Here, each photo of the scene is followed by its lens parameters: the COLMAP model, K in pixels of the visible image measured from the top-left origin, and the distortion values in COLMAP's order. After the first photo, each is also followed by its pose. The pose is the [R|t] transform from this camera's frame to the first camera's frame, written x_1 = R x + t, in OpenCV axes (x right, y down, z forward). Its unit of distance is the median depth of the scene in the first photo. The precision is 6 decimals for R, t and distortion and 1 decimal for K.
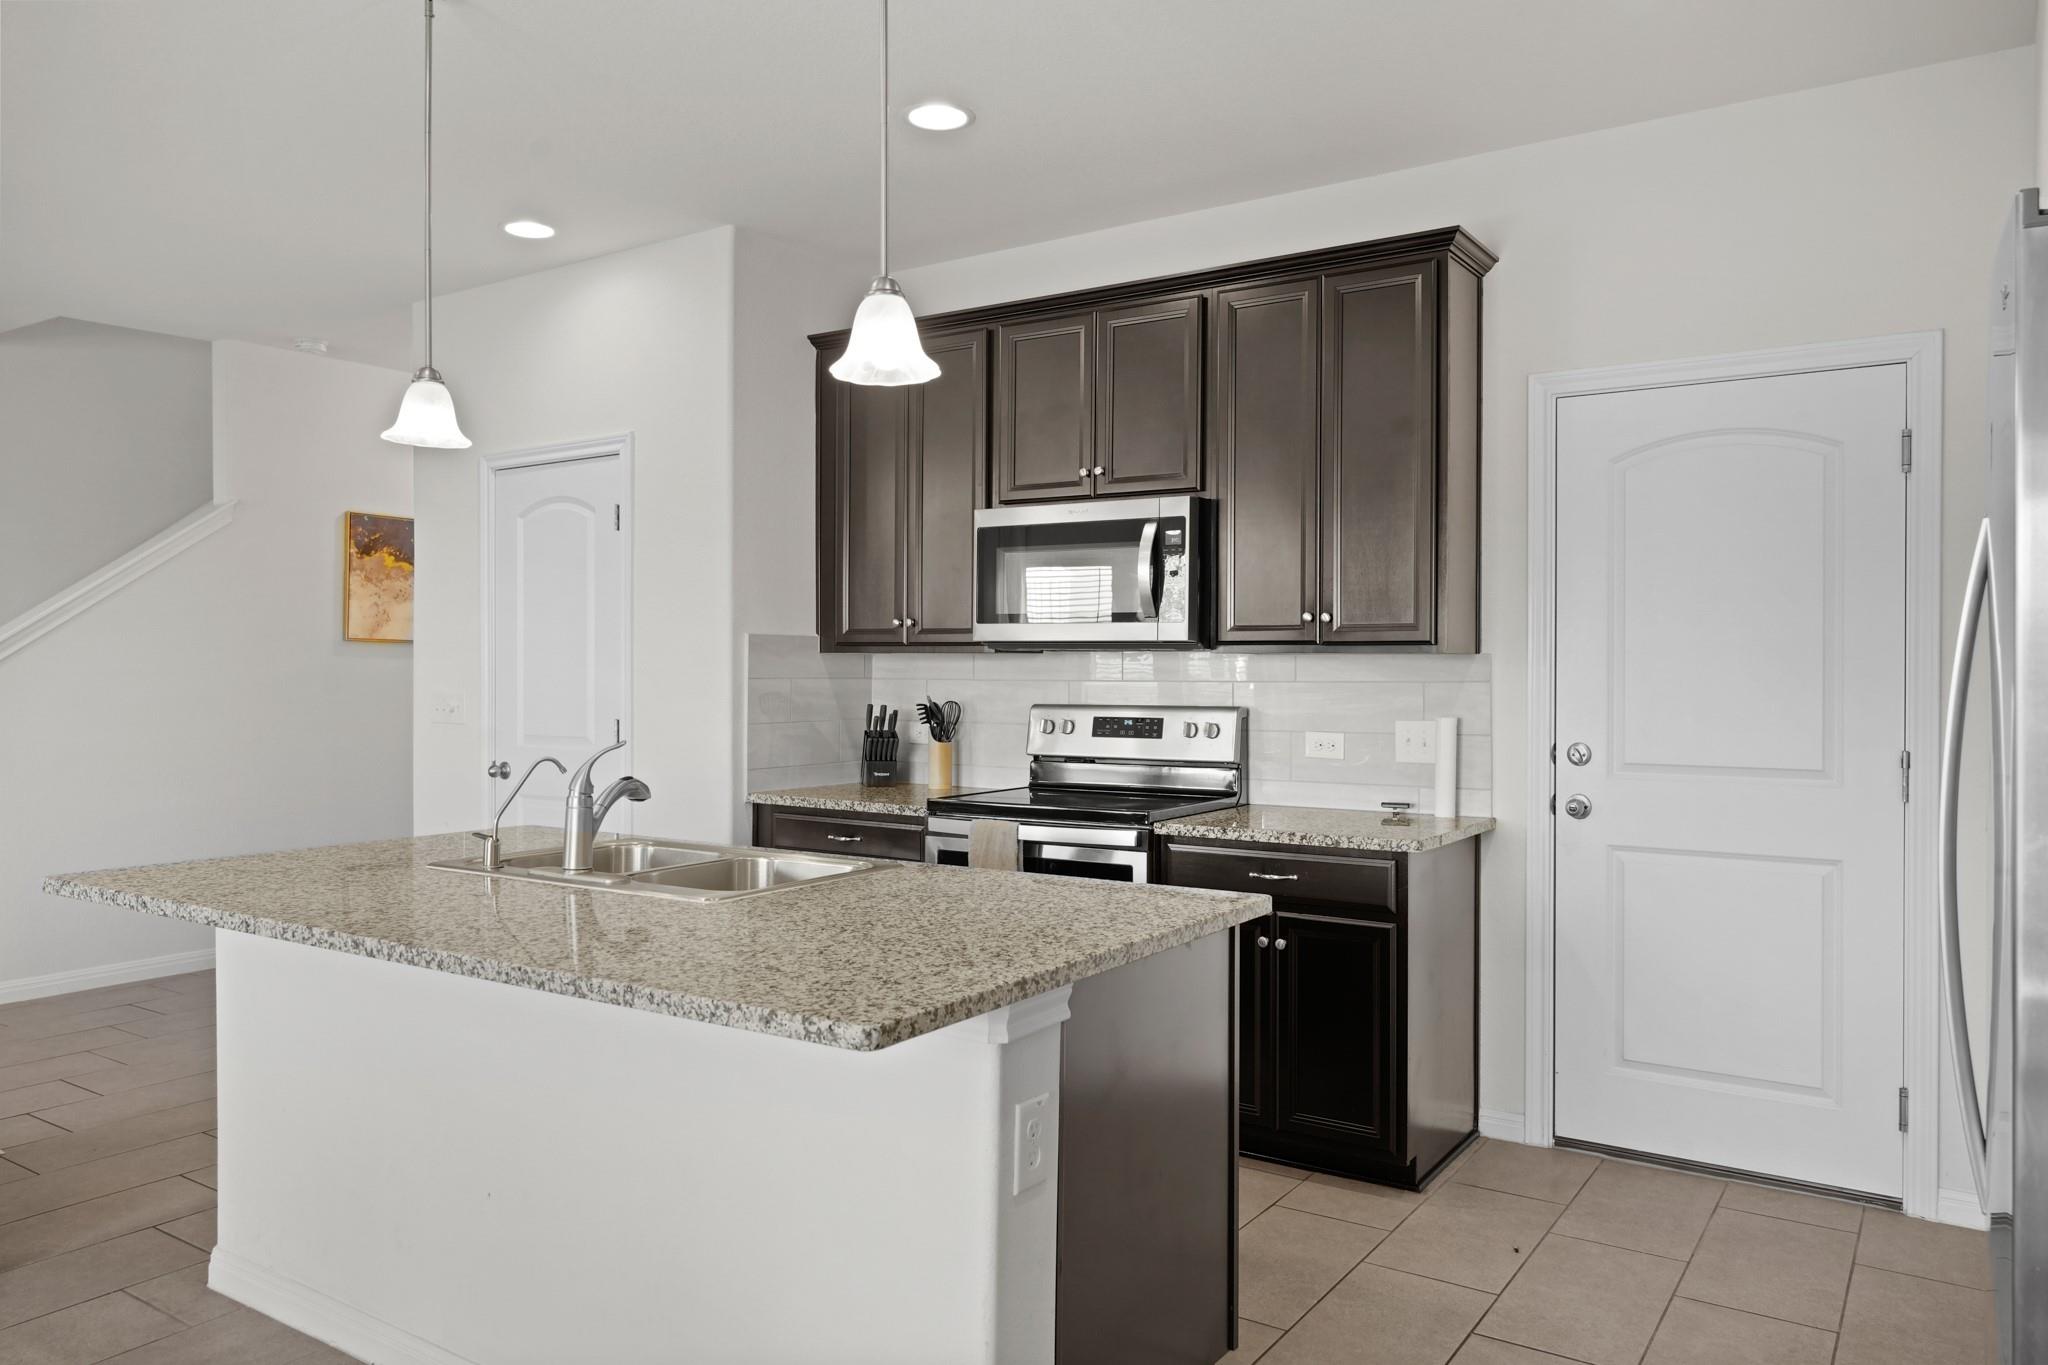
lens RADIAL K [[1417.5, 0, 1024.0], [0, 1417.5, 682.5], [0, 0, 1]] dist [0.005258, -0.003091]
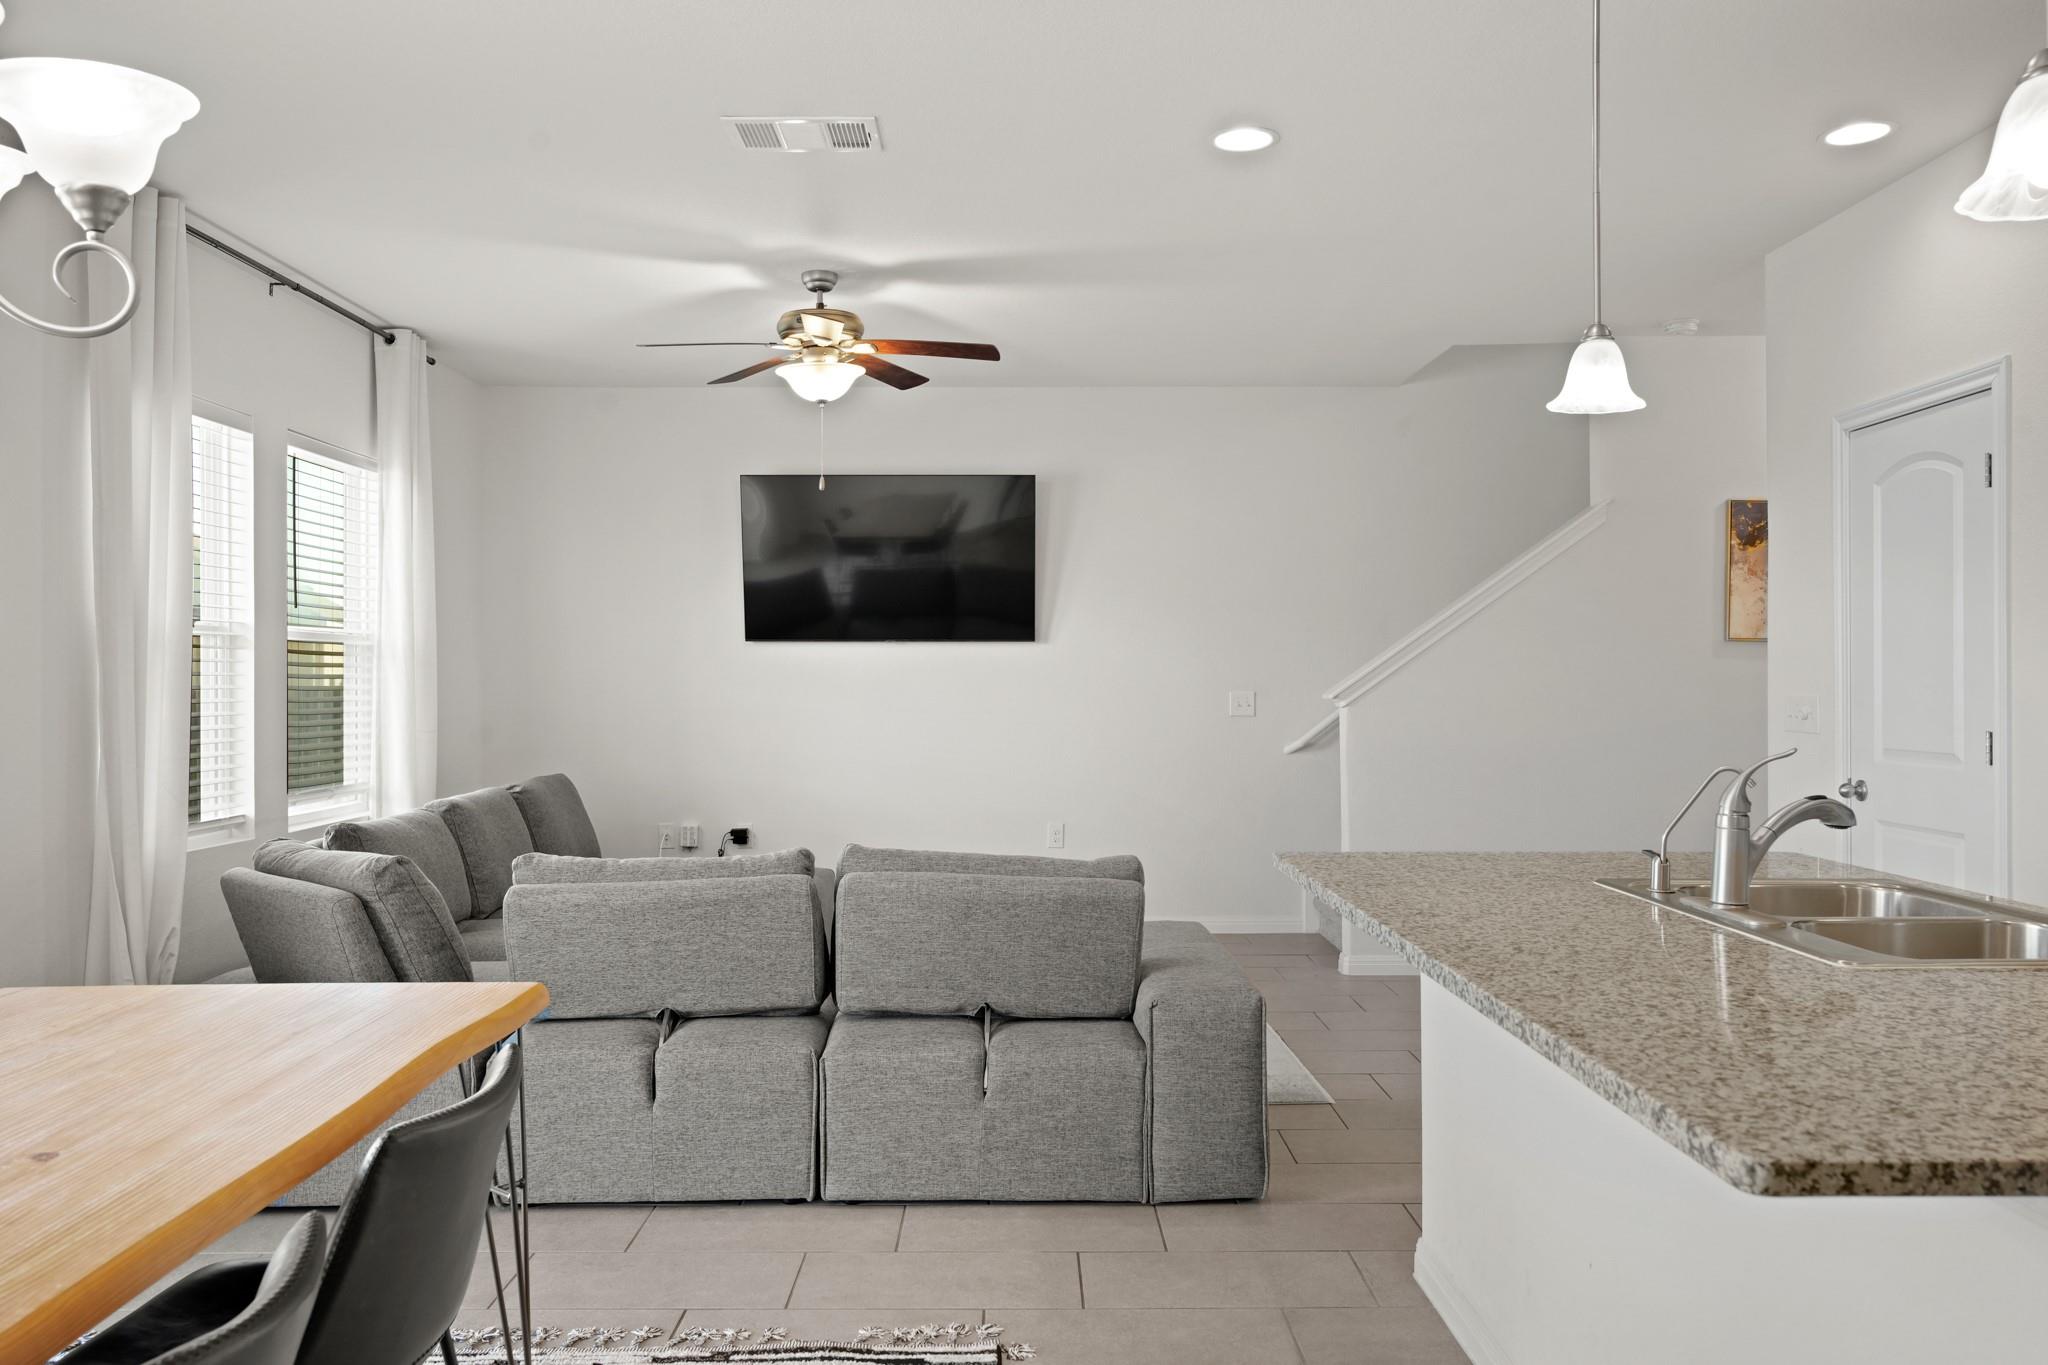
lens RADIAL K [[1512.5, 0, 1024.0], [0, 1512.5, 682.5], [0, 0, 1]] dist [-0.001162, 0.003319]
pose [[0.556642, -0.000848, -0.830752, 0.170317], [-0.006387, 0.999966, -0.005301, 0.011296], [0.830728, 0.008256, 0.556618, 0.171226]]
